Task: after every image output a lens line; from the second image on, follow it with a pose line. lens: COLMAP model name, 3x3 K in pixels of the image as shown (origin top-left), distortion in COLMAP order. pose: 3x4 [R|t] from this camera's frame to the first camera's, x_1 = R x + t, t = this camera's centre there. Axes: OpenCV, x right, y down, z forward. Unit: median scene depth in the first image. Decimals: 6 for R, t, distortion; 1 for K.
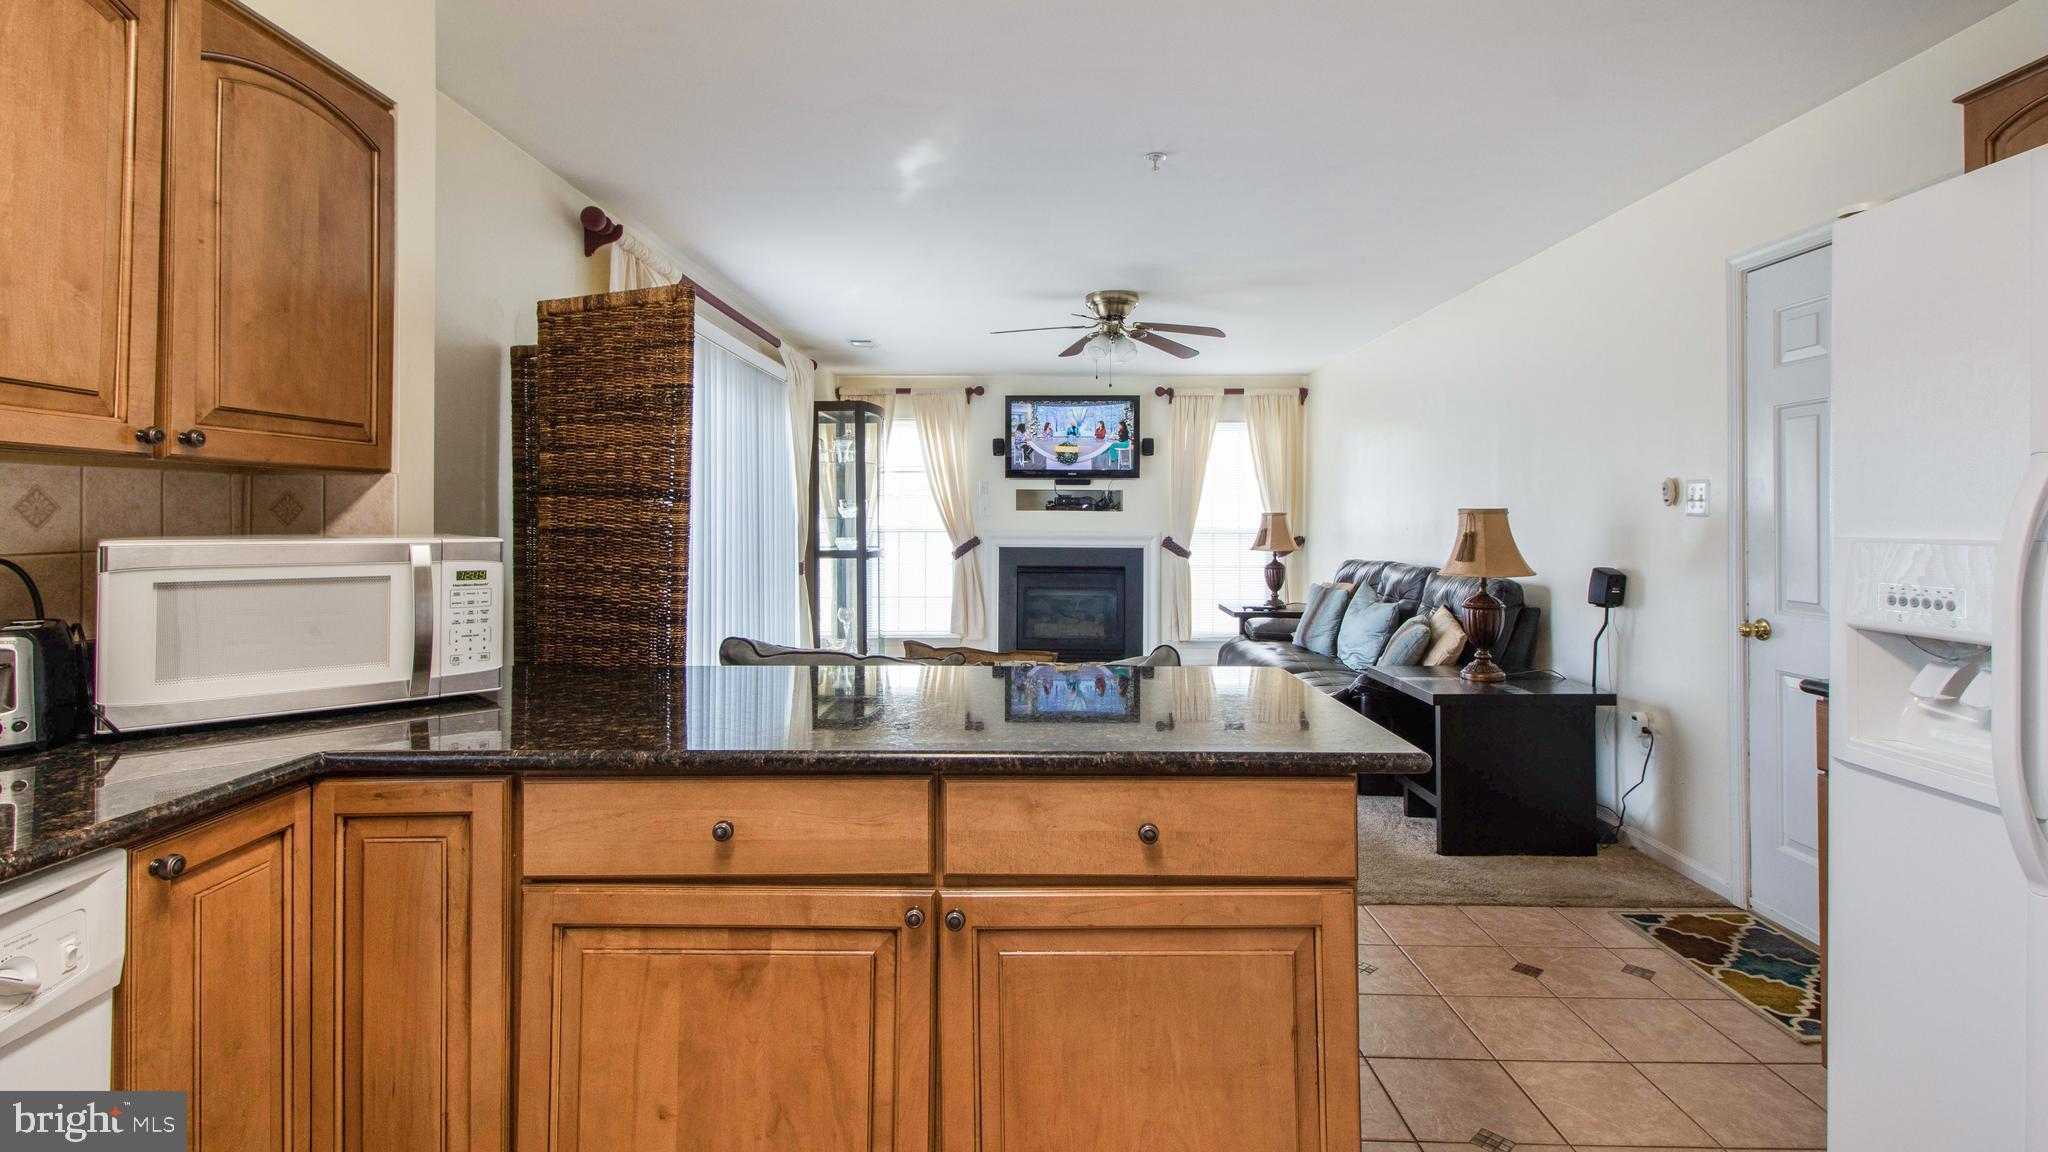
lens RADIAL K [[962.7, 0, 1018.6], [0, 962.7, 528.2], [0, 0, 1]] dist [0.027969, -0.013396]
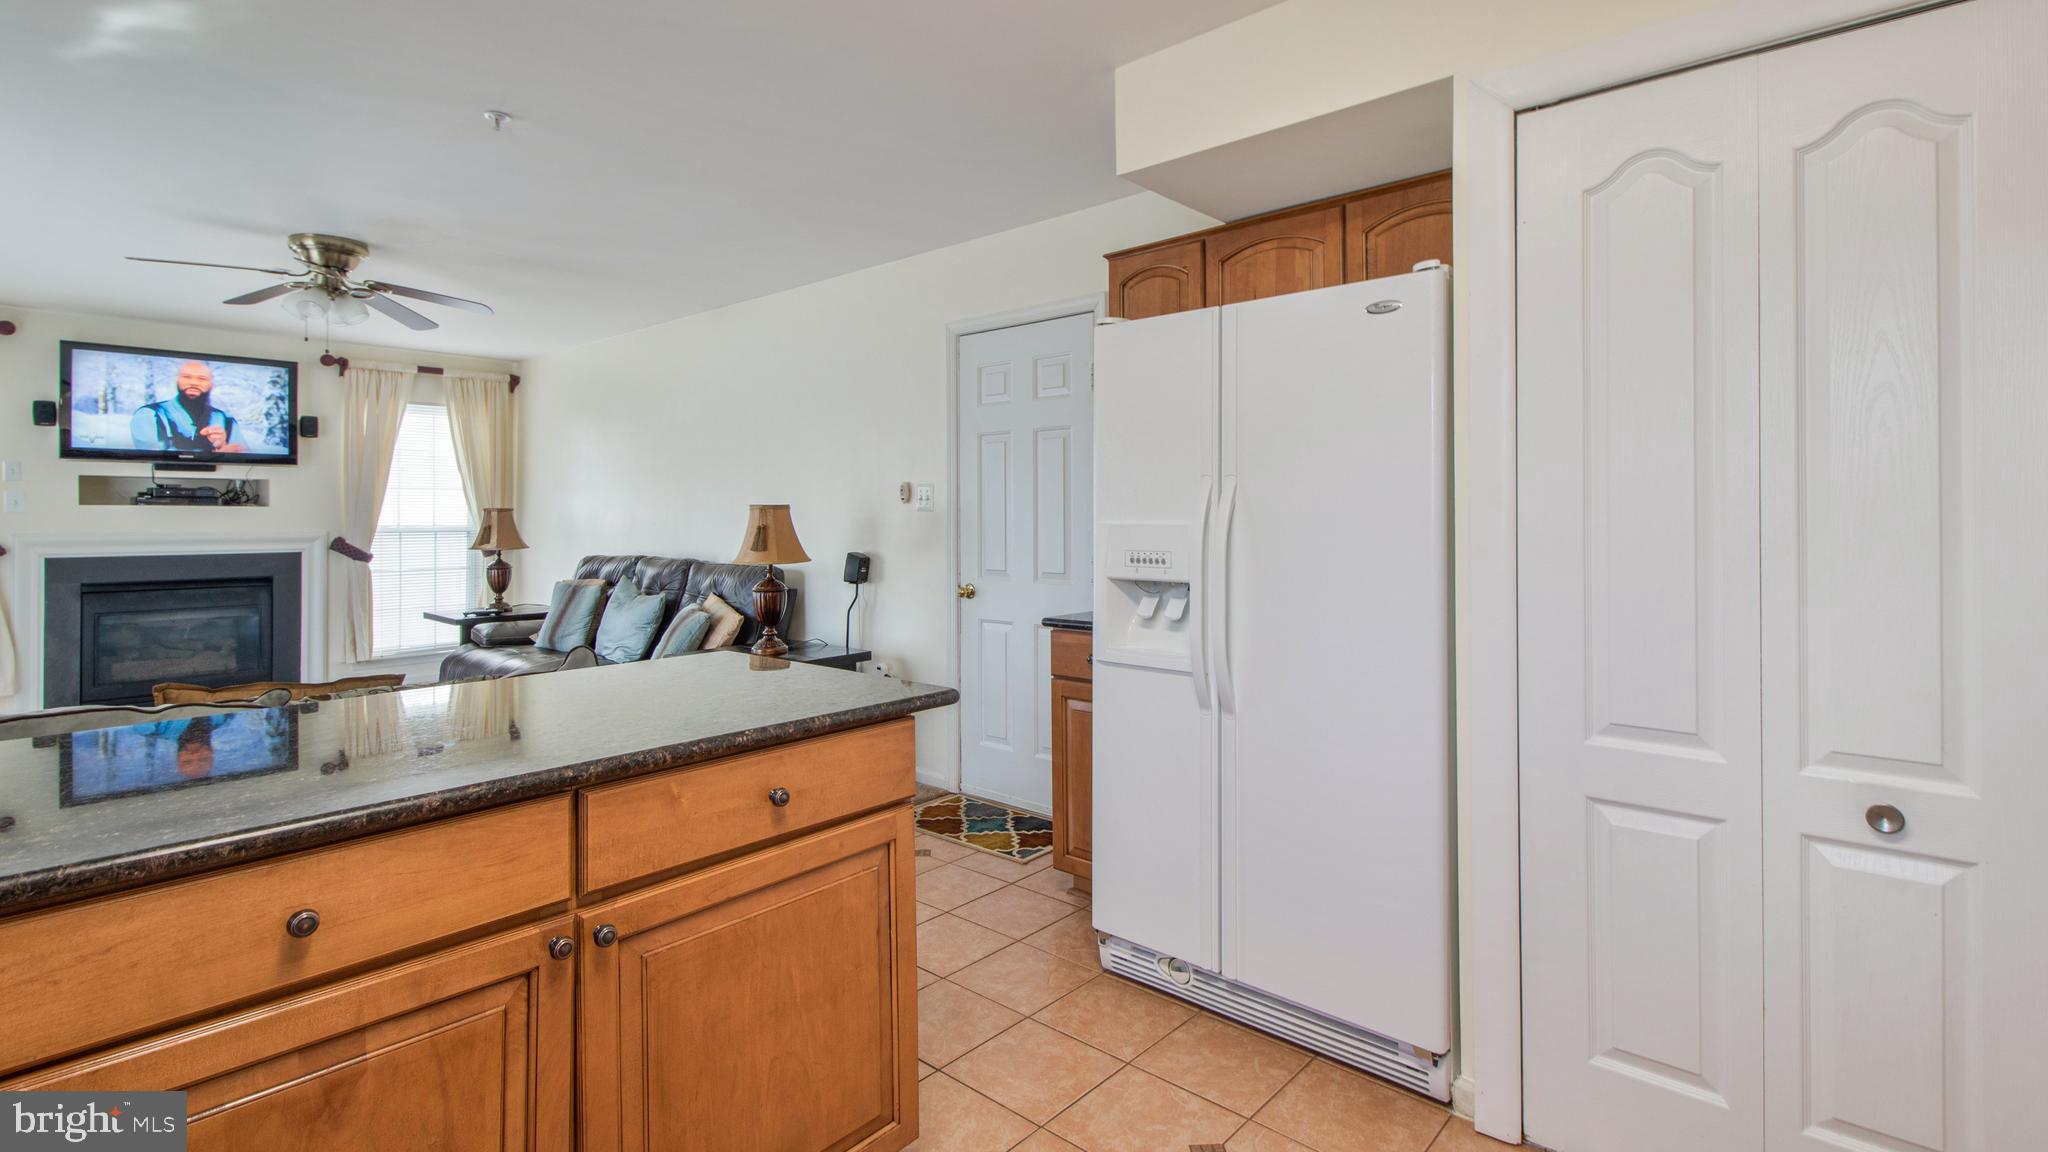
lens RADIAL K [[972.5, 0, 1013.4], [0, 972.5, 535.6], [0, 0, 1]] dist [0.026616, -0.014390]
pose [[0.651765, -0.021203, 0.758125, -0.166408], [0.012507, 0.999774, 0.017209, 0.000047], [-0.758318, -0.001734, 0.651882, 0.021328]]
